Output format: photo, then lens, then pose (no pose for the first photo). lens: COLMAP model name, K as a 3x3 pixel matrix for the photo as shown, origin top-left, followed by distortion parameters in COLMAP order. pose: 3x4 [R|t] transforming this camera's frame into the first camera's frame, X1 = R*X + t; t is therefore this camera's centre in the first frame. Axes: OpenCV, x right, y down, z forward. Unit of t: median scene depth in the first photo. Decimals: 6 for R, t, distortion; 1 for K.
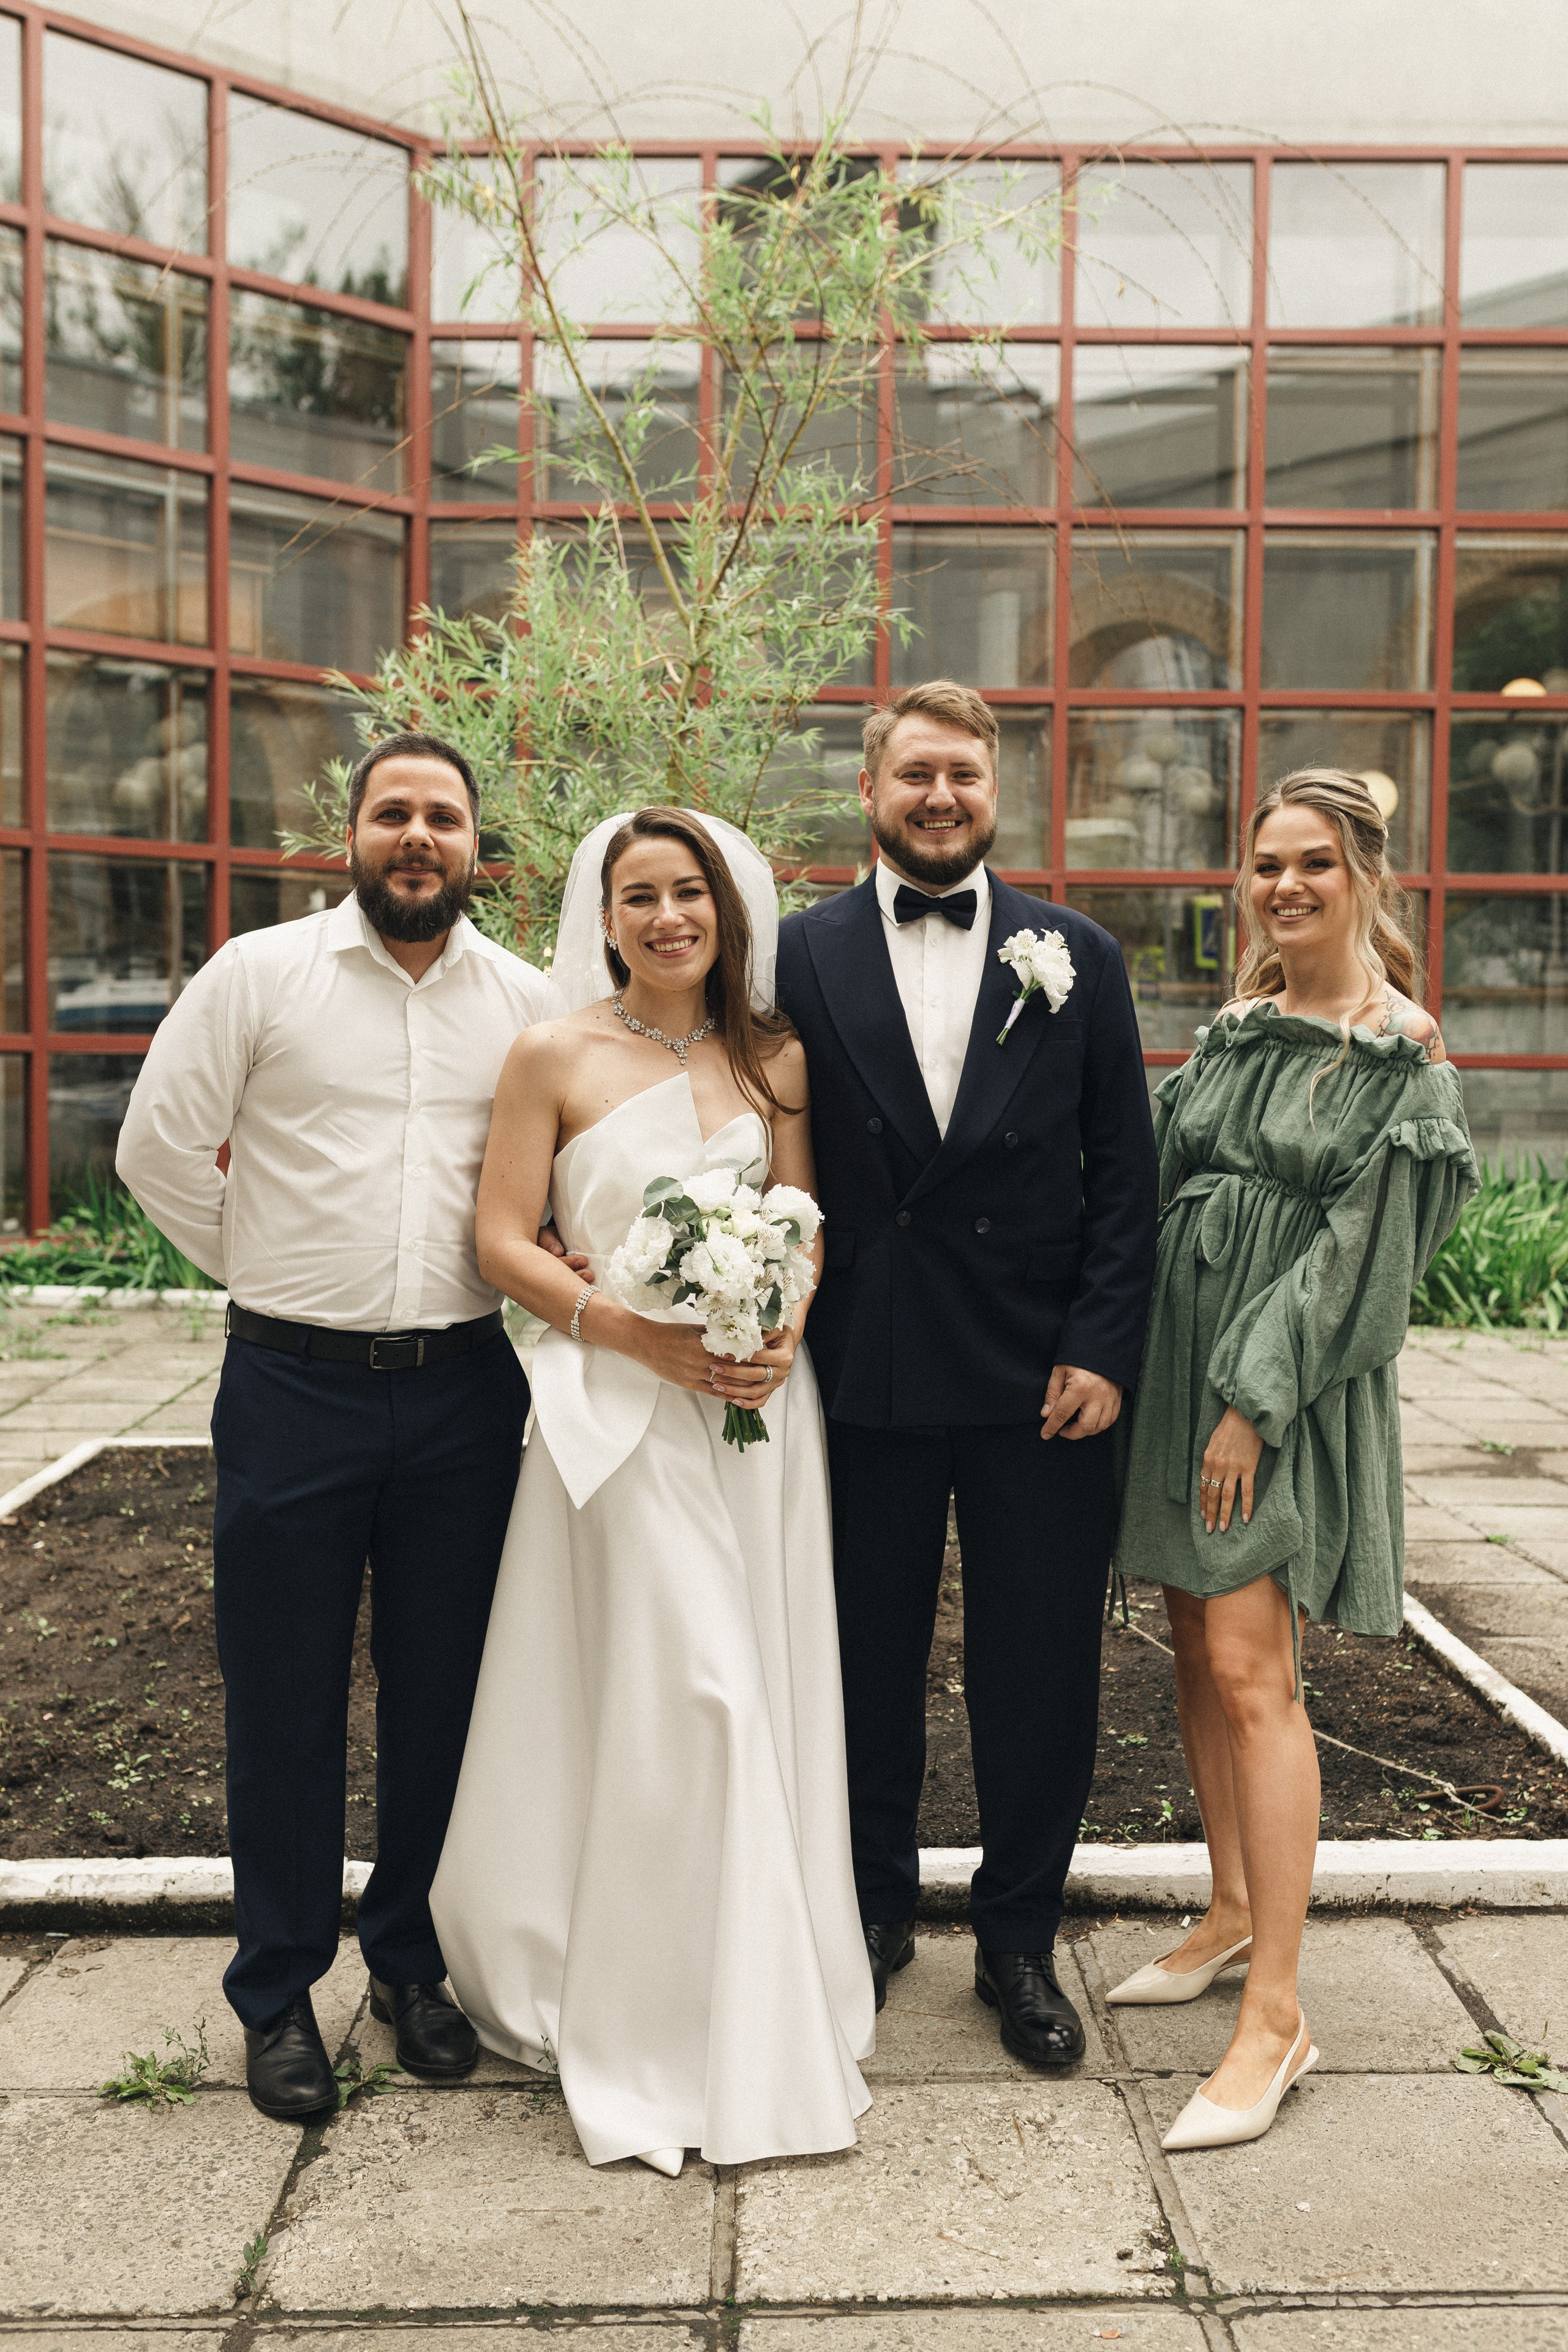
lens RADIAL K [[2250.0, 0, 786.8], [0, 2250.0, 1171.6], [0, 0, 1]] dist [-0.004075, 0.008439]
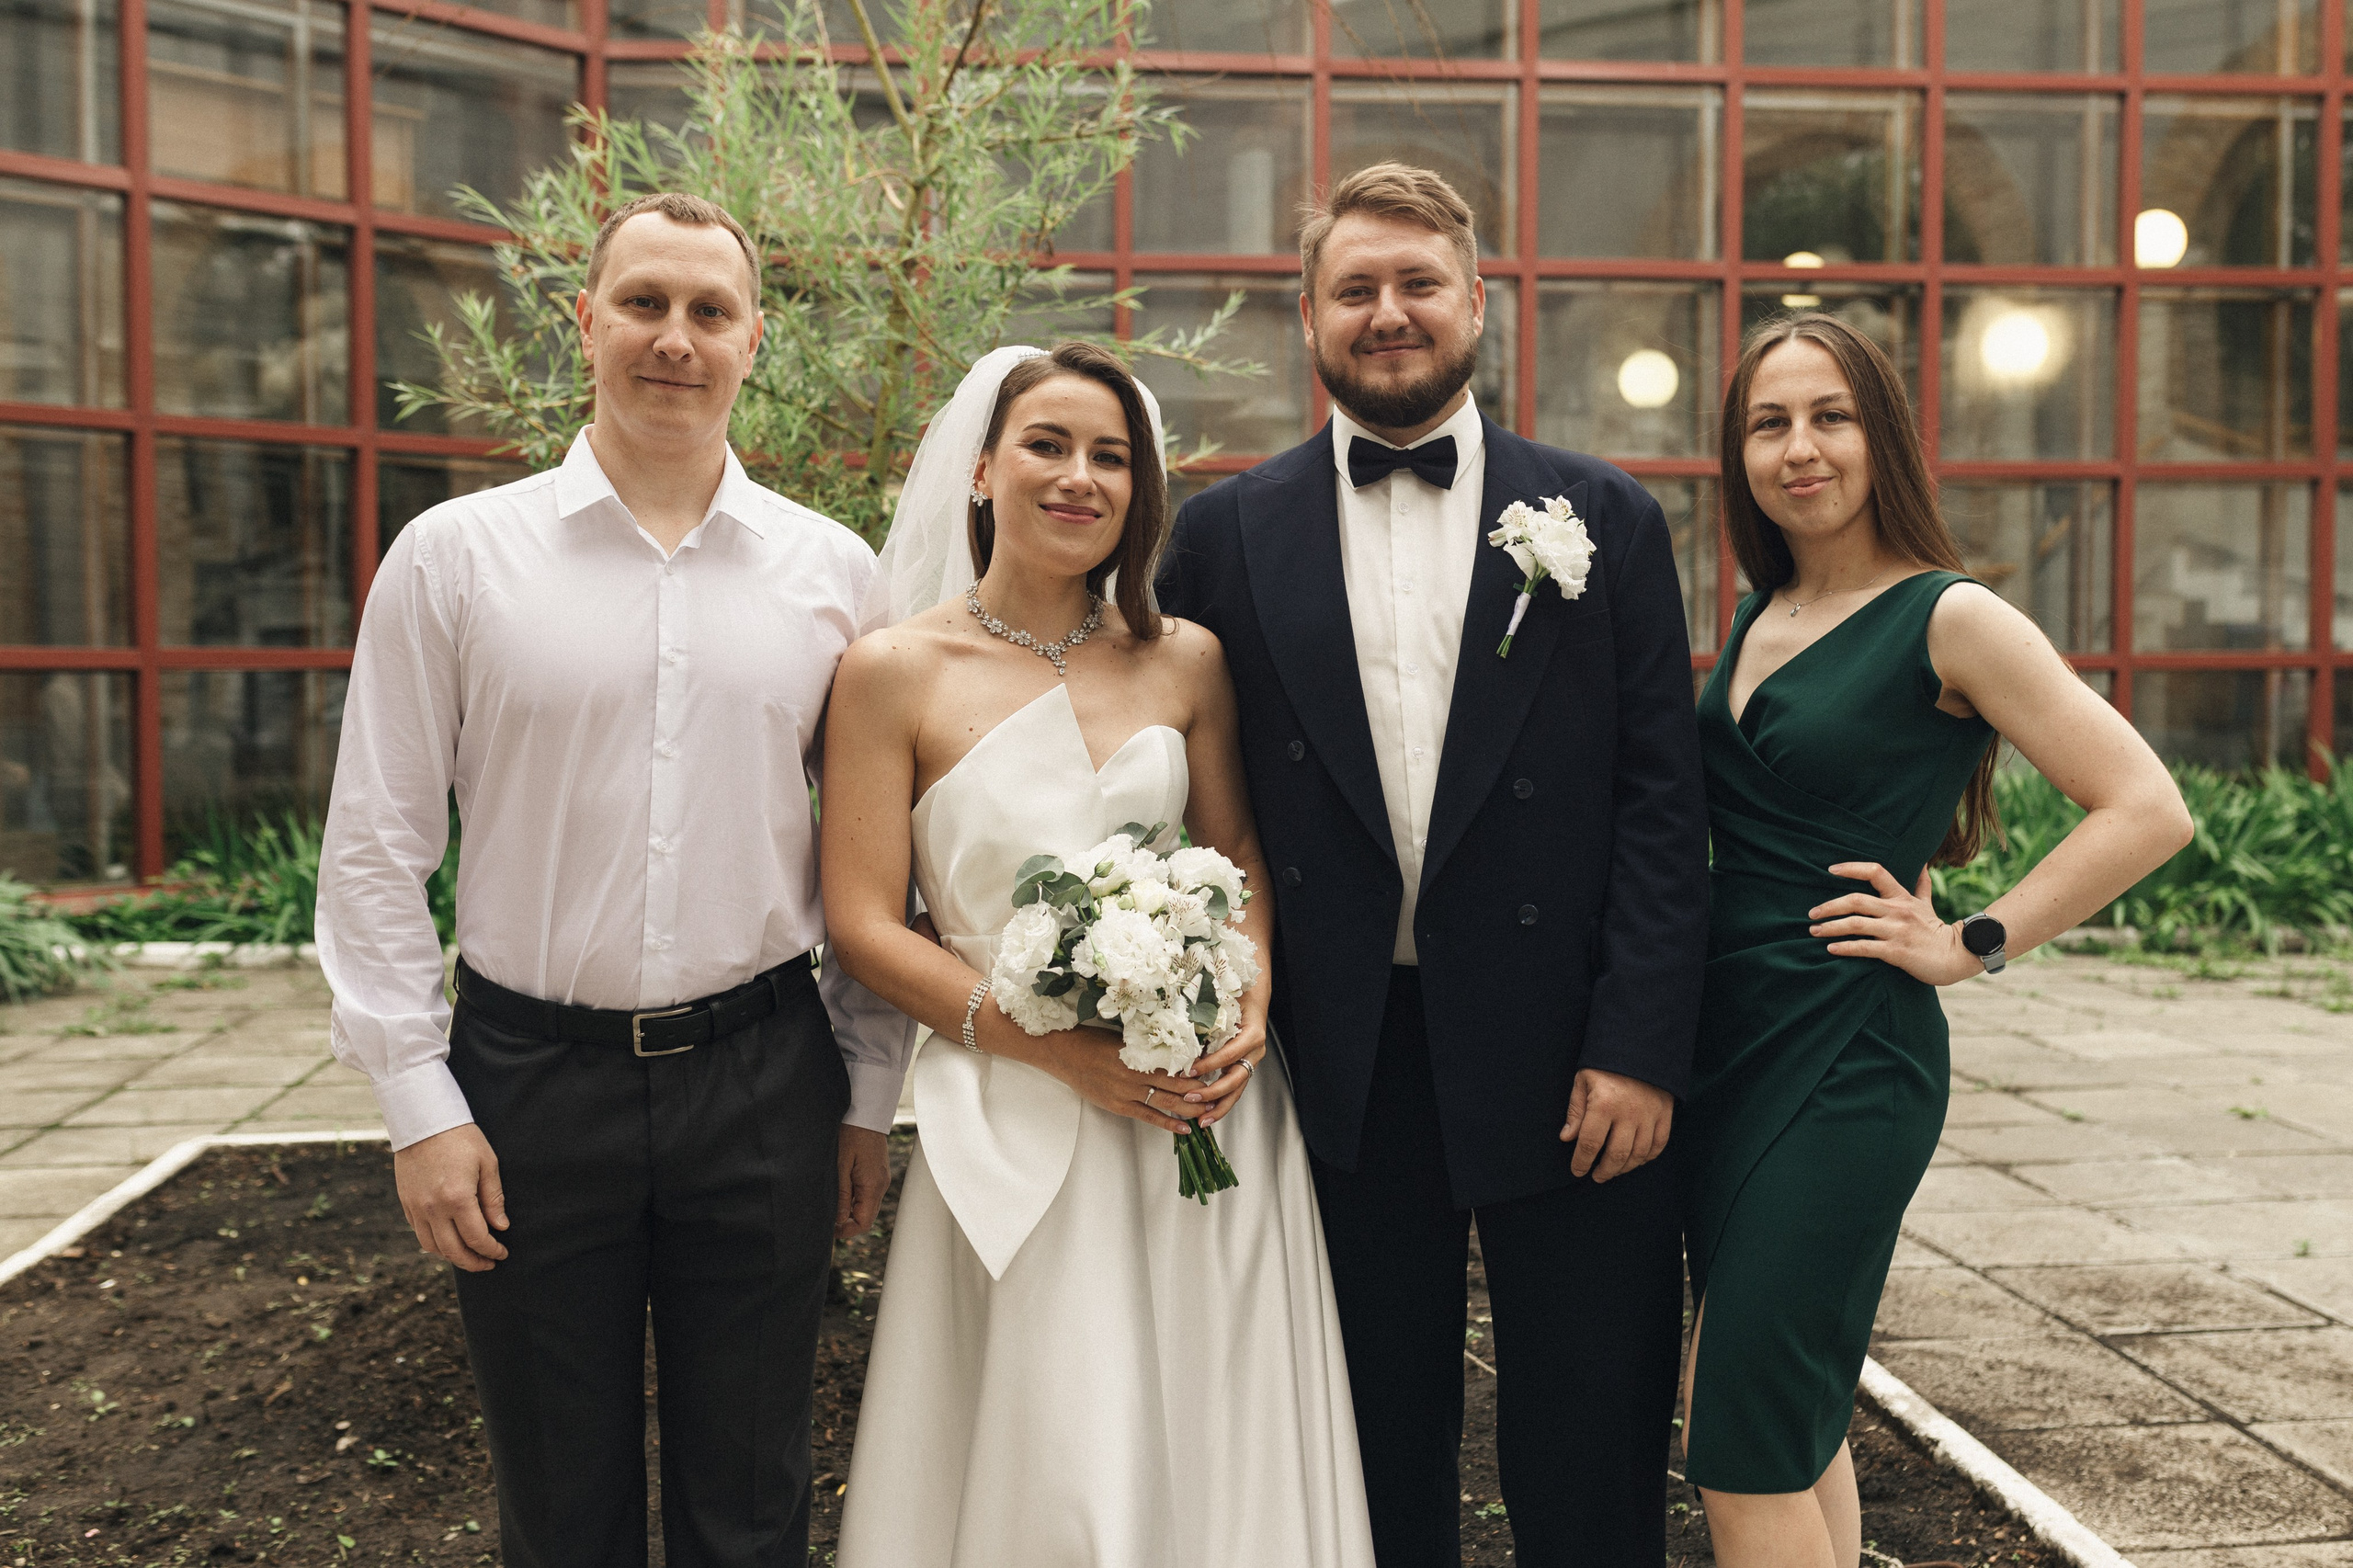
lens RADIAL K [[2375.0, 0, 1247.1], [0, 2375.0, 767.1], [0, 0, 1]] dist [0.001893, -0.002808]
pose [[0.995173, -0.015439, 0.096912, -0.010317], [0.016210, 0.999843, -0.007178, -0.006135], [-0.096786, 0.008714, 0.995267, 0.142733]]
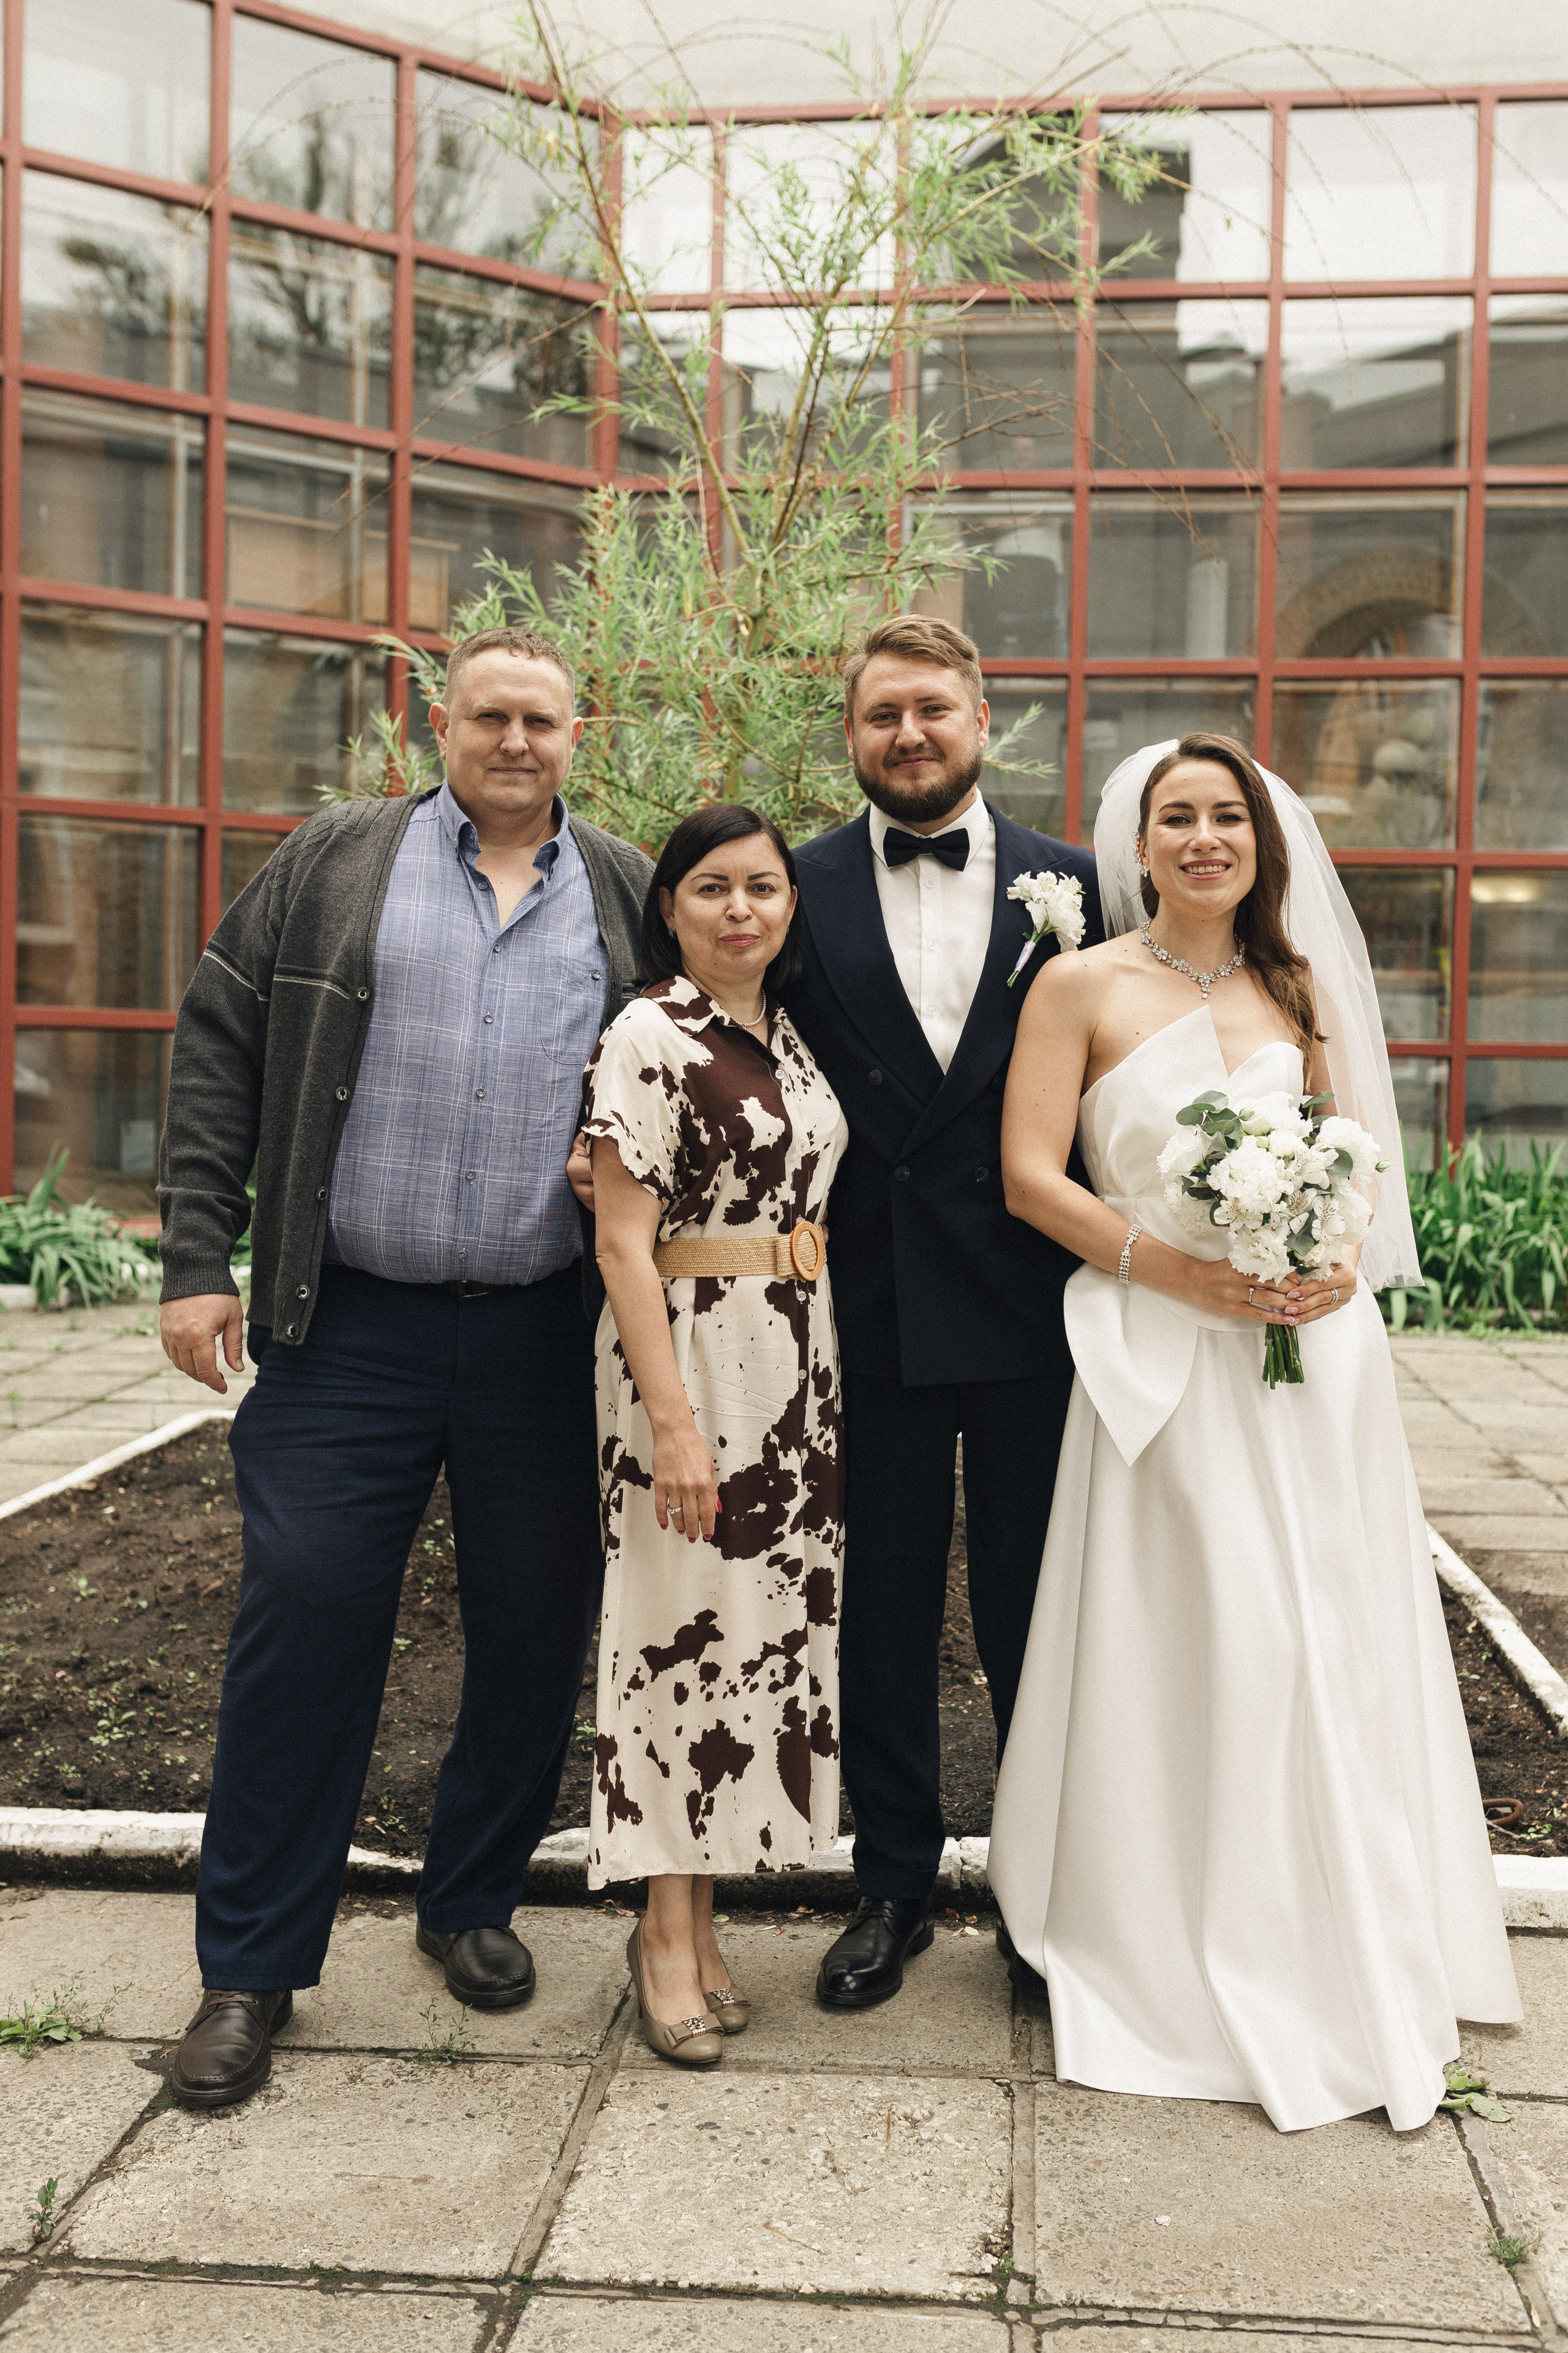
lens RADIAL K [[2326.1, 0, 806.0], [0, 2326.1, 1139.1], [0, 0, 1]] dist [-0.006686, 0.013867]
pose [[0.994201, 0.012507, -0.106805, 0.097535], [-0.014186, 0.999787, -0.014977, 0.015913], [0.106595, 0.016405, 0.994167, 0.011061]]
